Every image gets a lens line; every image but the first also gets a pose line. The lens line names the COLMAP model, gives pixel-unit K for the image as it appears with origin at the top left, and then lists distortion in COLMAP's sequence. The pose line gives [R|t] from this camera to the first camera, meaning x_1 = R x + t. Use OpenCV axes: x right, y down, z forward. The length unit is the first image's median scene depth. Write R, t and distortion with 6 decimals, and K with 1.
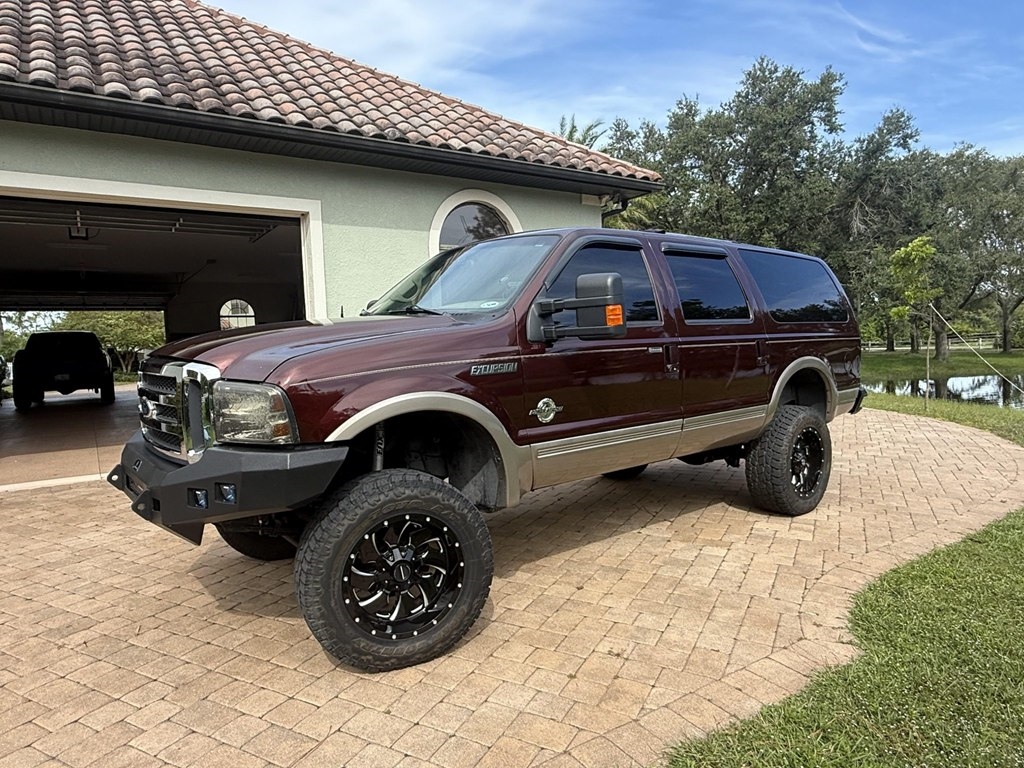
lens RADIAL K [[645.7, 0, 510.4], [0, 645.7, 379.0], [0, 0, 1]] dist [-0.000737, 0.003129]
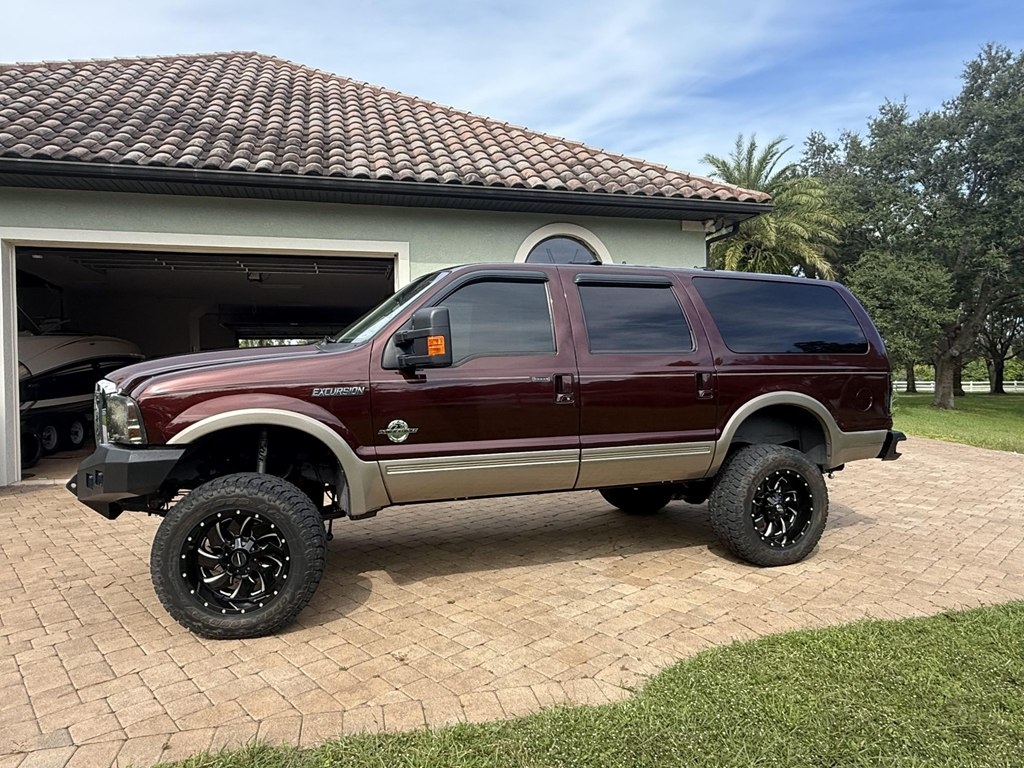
lens RADIAL K [[646.6, 0, 512.0], [0, 646.6, 384.0], [0, 0, 1]] dist [0.000404, 0.000571]
pose [[0.942445, 0.024569, -0.333458, 0.376440], [-0.036782, 0.998862, -0.030362, -0.003312], [0.332333, 0.040880, 0.942276, 0.013593]]
